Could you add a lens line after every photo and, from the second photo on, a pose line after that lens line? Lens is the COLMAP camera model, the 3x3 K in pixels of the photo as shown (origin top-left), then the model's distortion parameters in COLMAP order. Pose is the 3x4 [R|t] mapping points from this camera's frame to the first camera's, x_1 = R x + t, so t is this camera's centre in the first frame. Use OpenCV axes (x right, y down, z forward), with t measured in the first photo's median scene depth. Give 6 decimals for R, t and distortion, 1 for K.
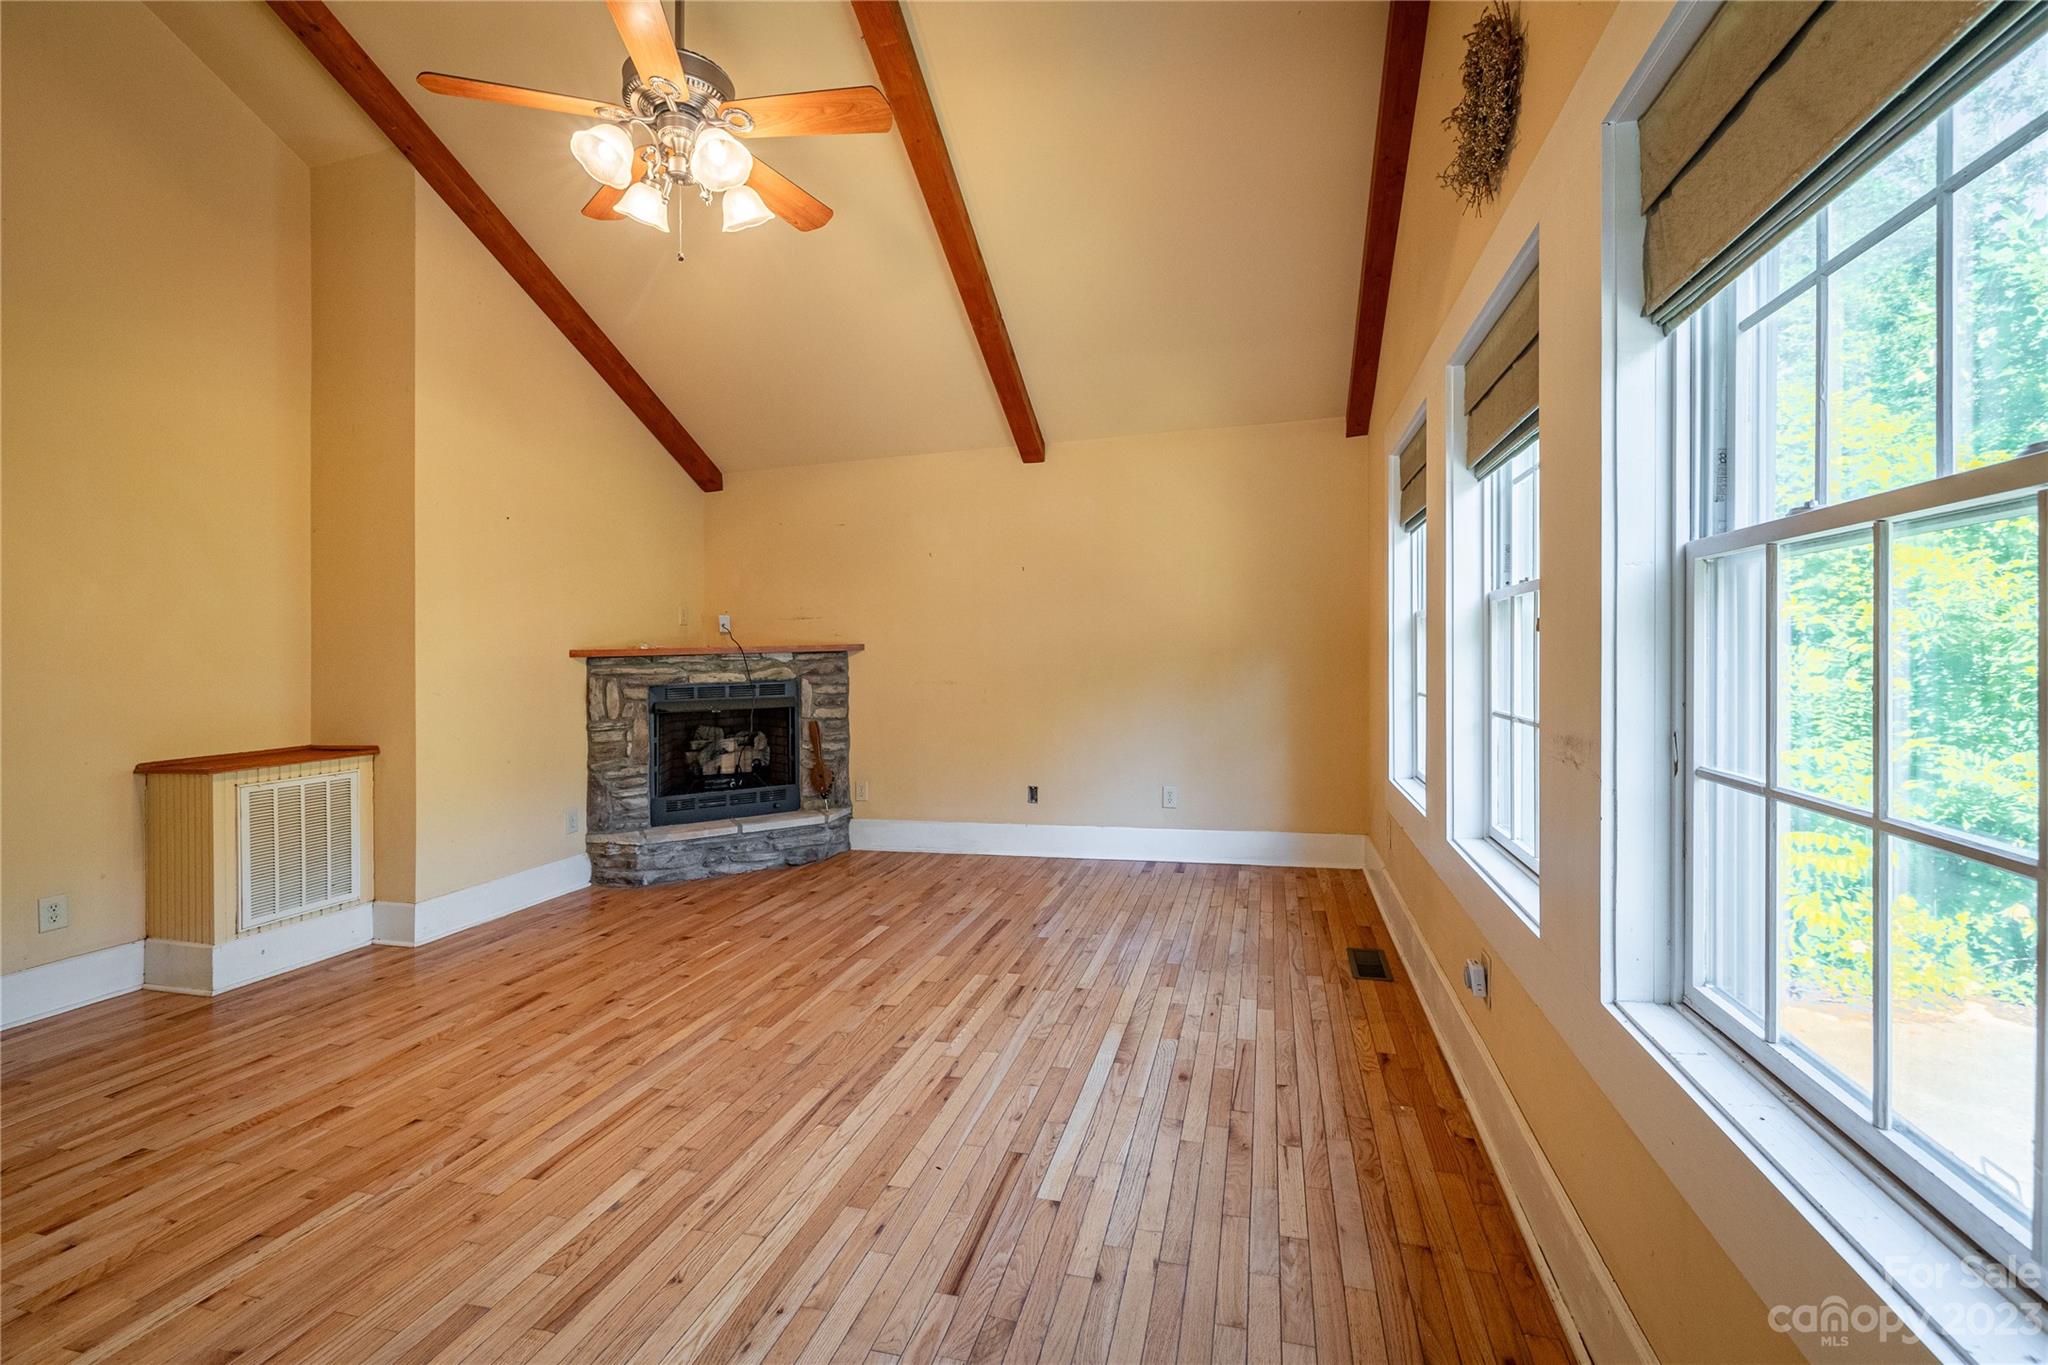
lens RADIAL K [[868.7, 0, 1024.0], [0, 868.7, 682.5], [0, 0, 1]] dist [-0.000492, -0.000099]
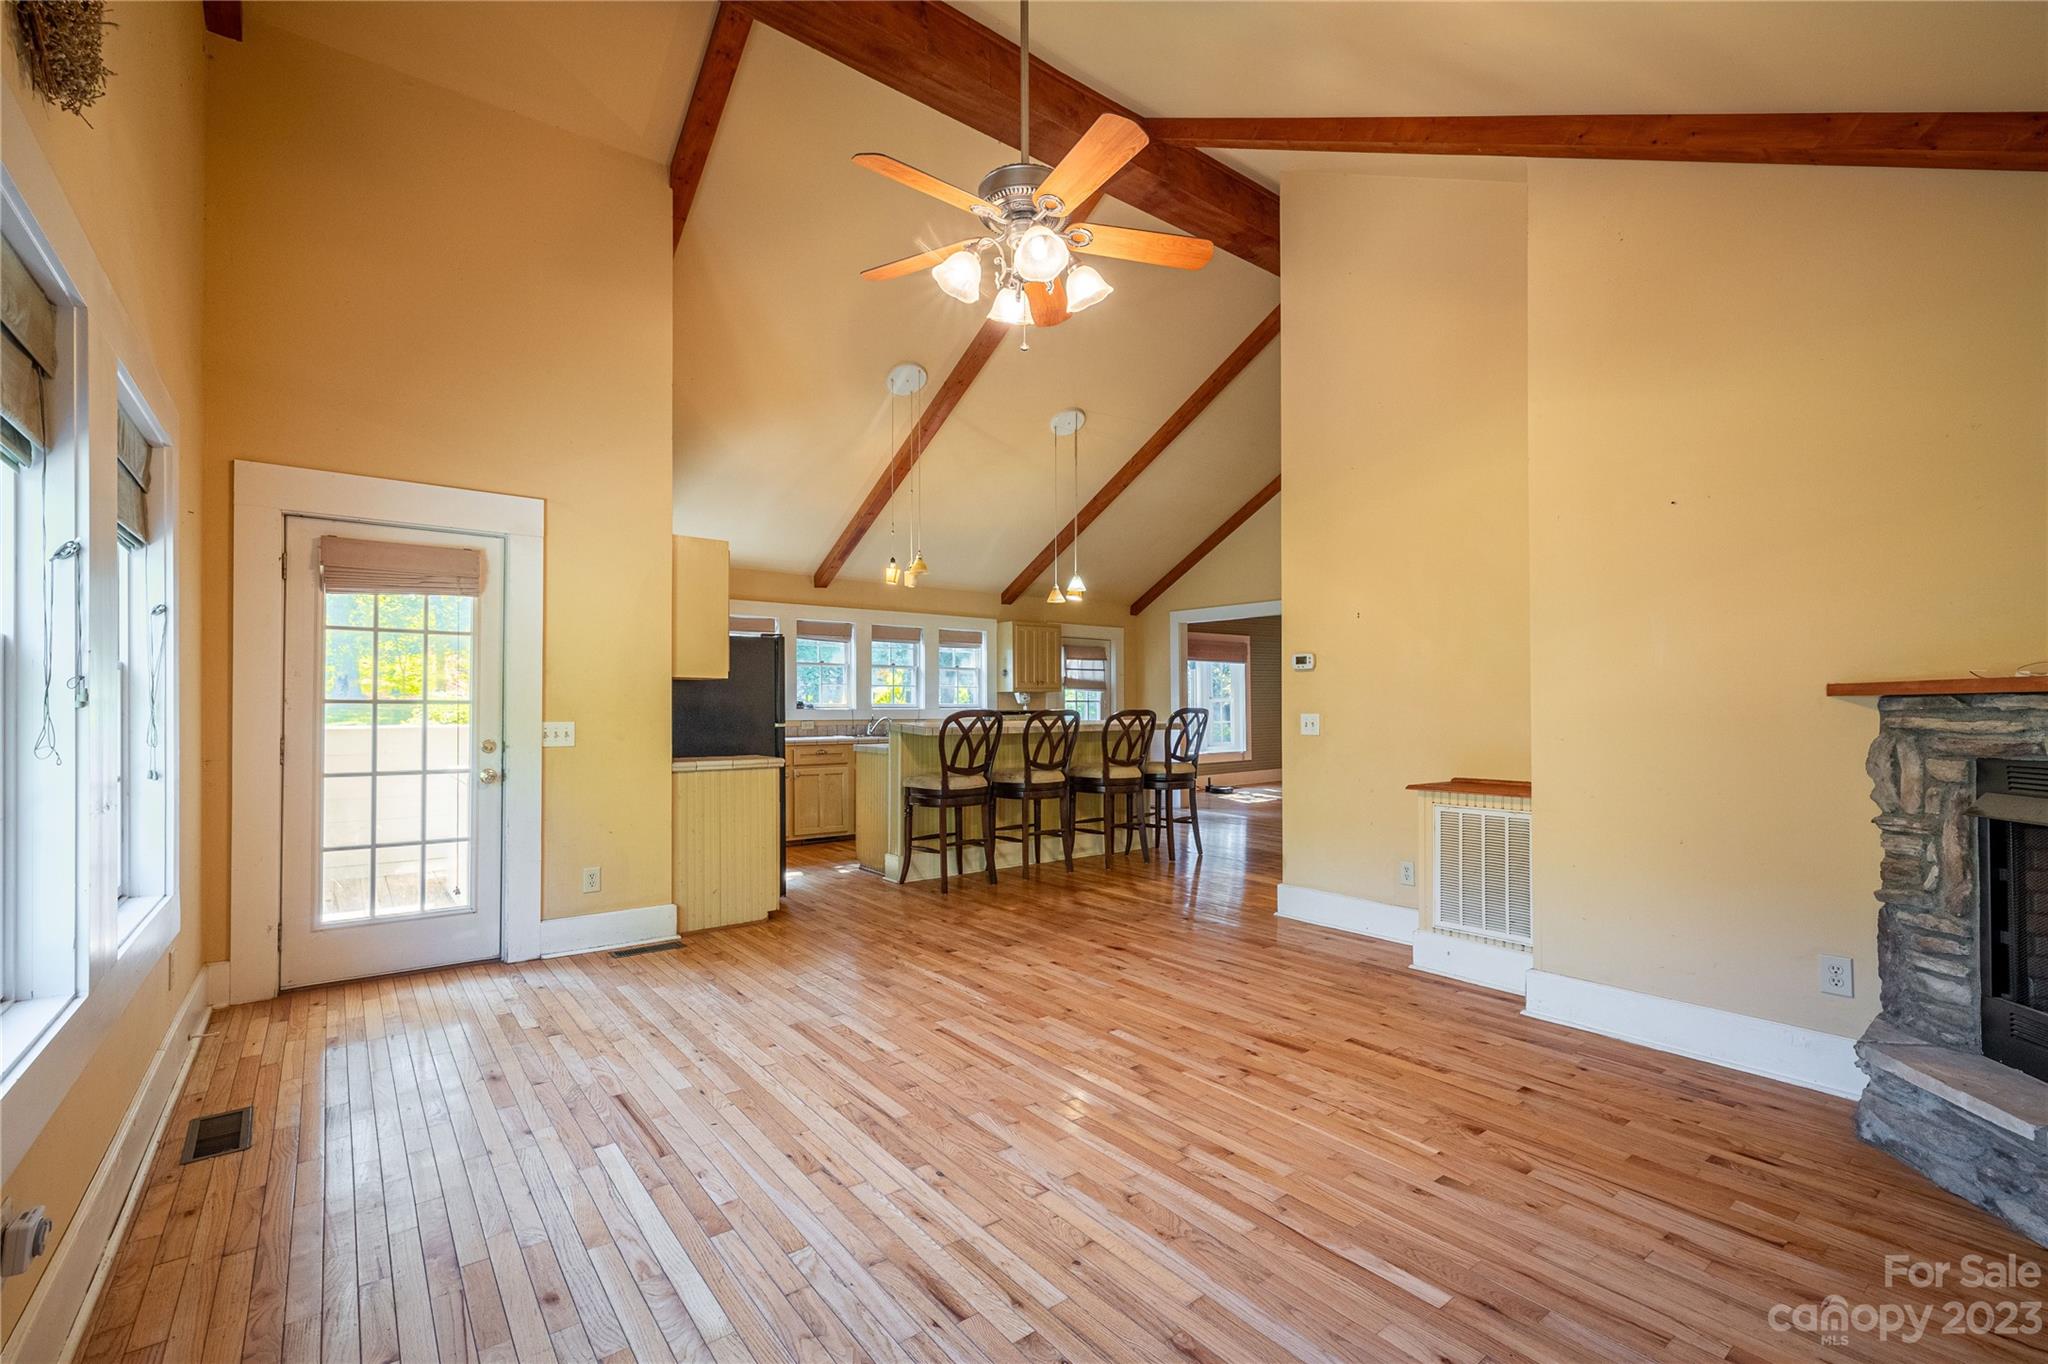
lens RADIAL K [[871.2, 0, 1024.0], [0, 871.2, 688.1], [0, 0, 1]] dist [0.000258, 0.000673]
pose [[-0.586832, 0.006518, -0.809682, 0.420997], [-0.012582, 0.999773, 0.017168, -0.056864], [0.809611, 0.020262, -0.586617, 1.359231]]
